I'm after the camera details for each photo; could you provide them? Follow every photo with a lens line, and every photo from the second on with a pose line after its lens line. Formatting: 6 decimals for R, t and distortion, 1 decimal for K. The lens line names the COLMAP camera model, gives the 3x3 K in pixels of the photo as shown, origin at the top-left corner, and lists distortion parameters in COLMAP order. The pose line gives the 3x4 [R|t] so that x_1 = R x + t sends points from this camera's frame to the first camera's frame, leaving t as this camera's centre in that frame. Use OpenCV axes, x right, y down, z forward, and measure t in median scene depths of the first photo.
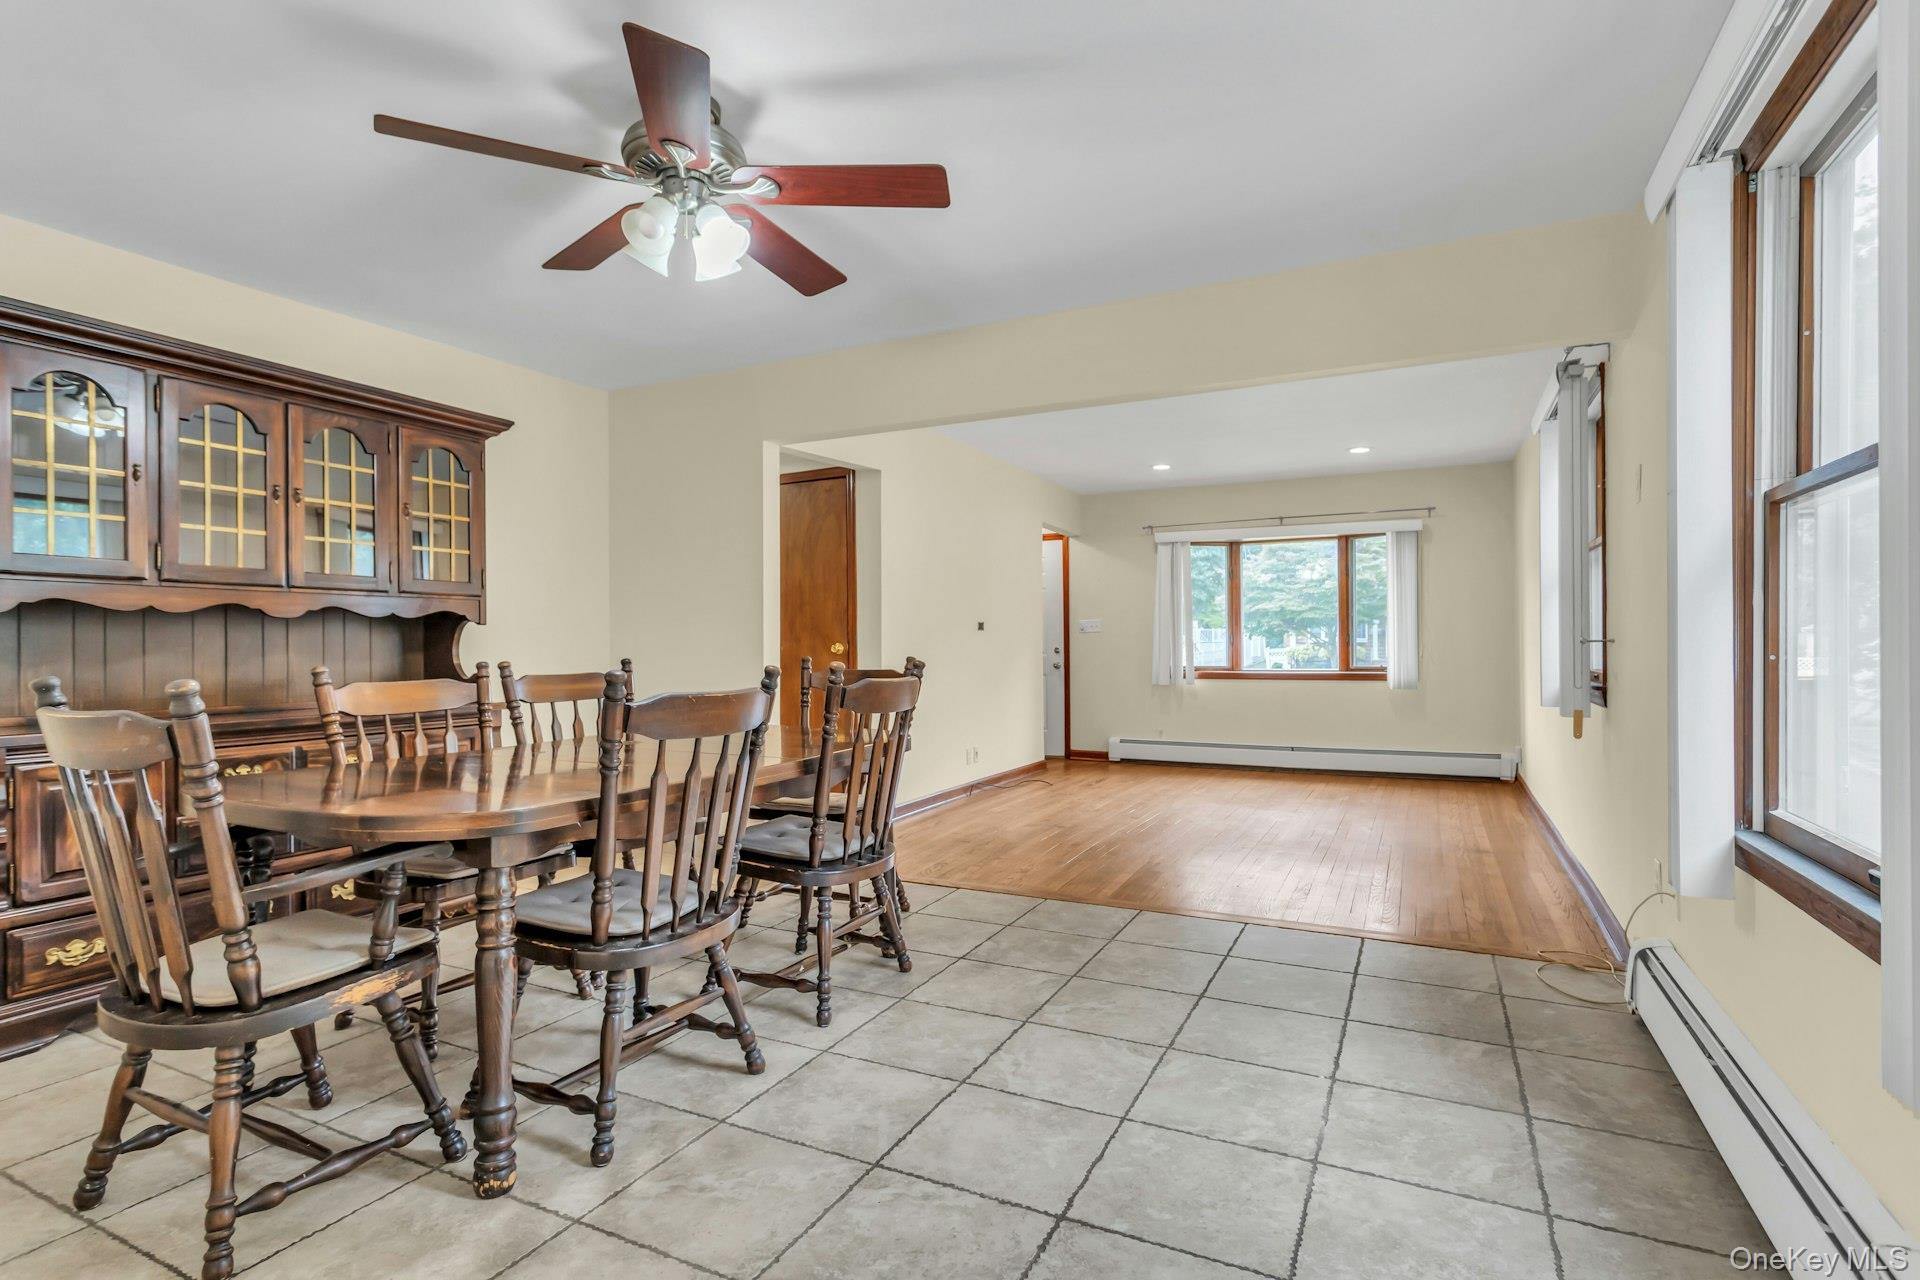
lens RADIAL K [[941.6, 0, 952.7], [0, 941.6, 642.7], [0, 0, 1]] dist [0.003268, 0.001088]
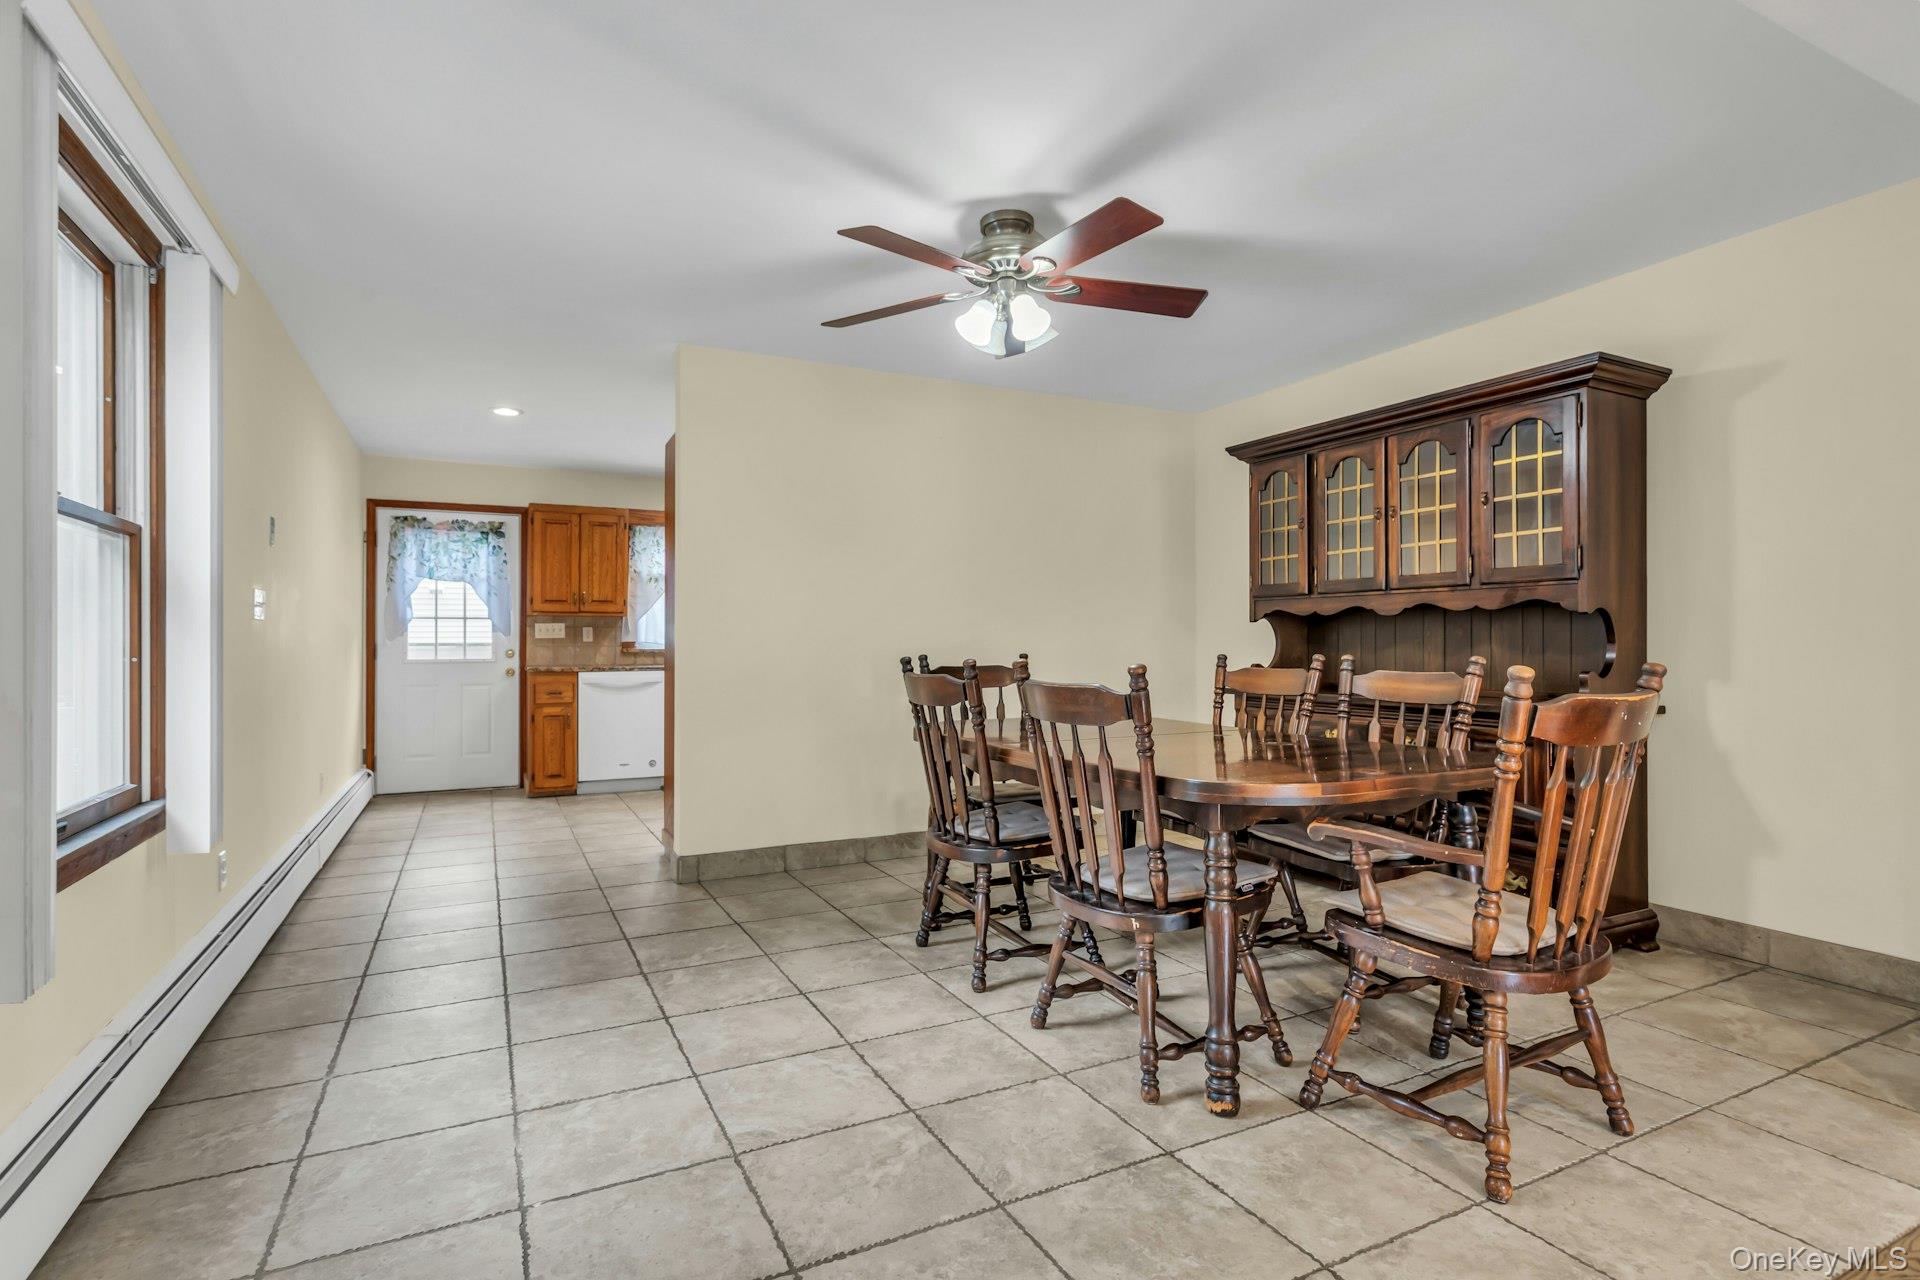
lens RADIAL K [[941.6, 0, 957.4], [0, 941.6, 632.9], [0, 0, 1]] dist [0.003268, 0.001088]
pose [[-0.591845, 0.000986, -0.806051, 0.237166], [0.009439, 0.999939, -0.005707, -0.000861], [0.805997, -0.010986, -0.591818, 0.508887]]
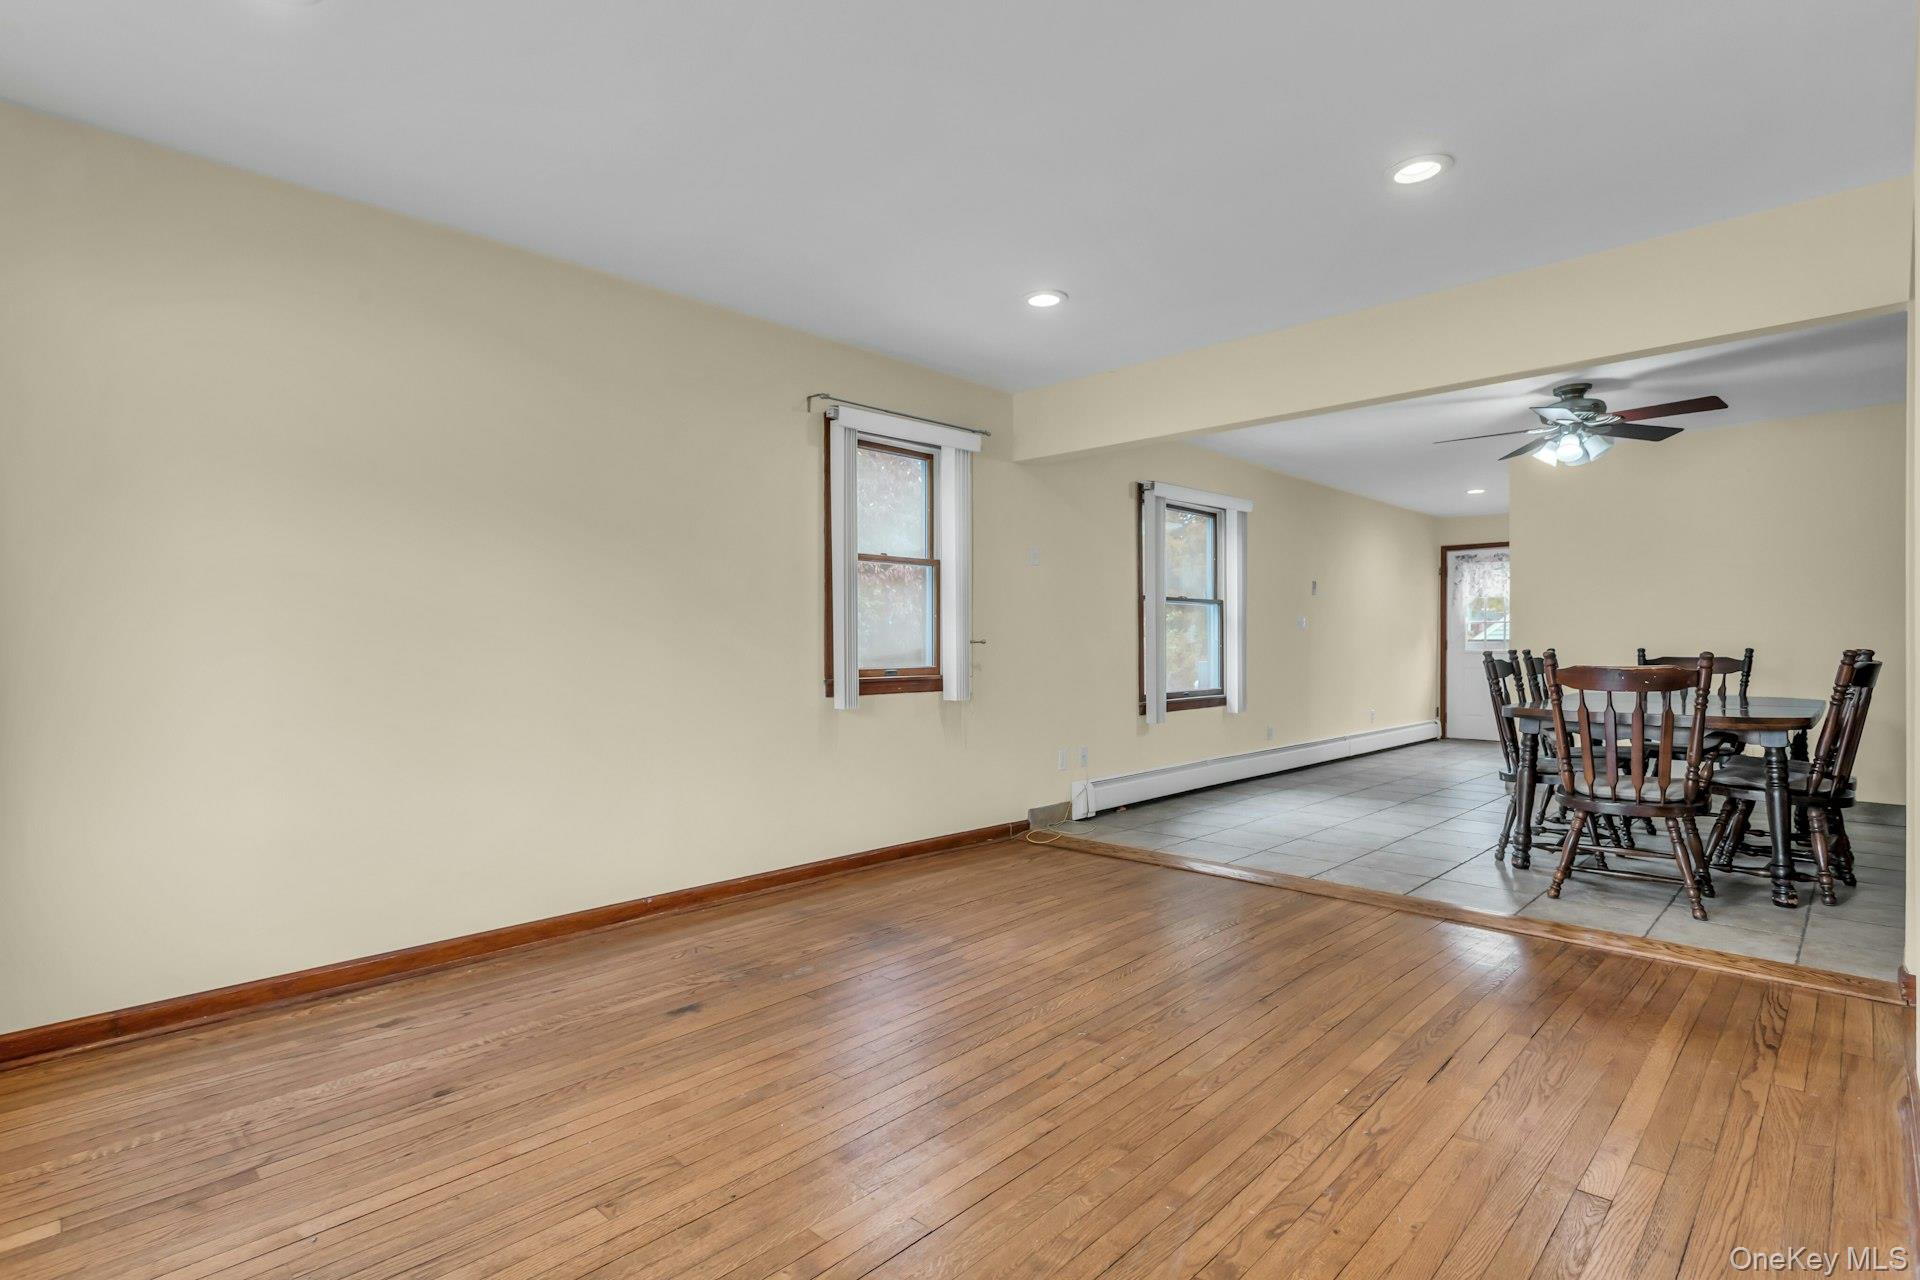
lens RADIAL K [[941.6, 0, 952.2], [0, 941.6, 651.9], [0, 0, 1]] dist [0.003268, 0.001088]
pose [[-0.954889, 0.008018, 0.296854, 0.127306], [0.010032, 0.999936, 0.005262, 0.001516], [-0.296792, 0.008003, -0.954909, 1.040508]]
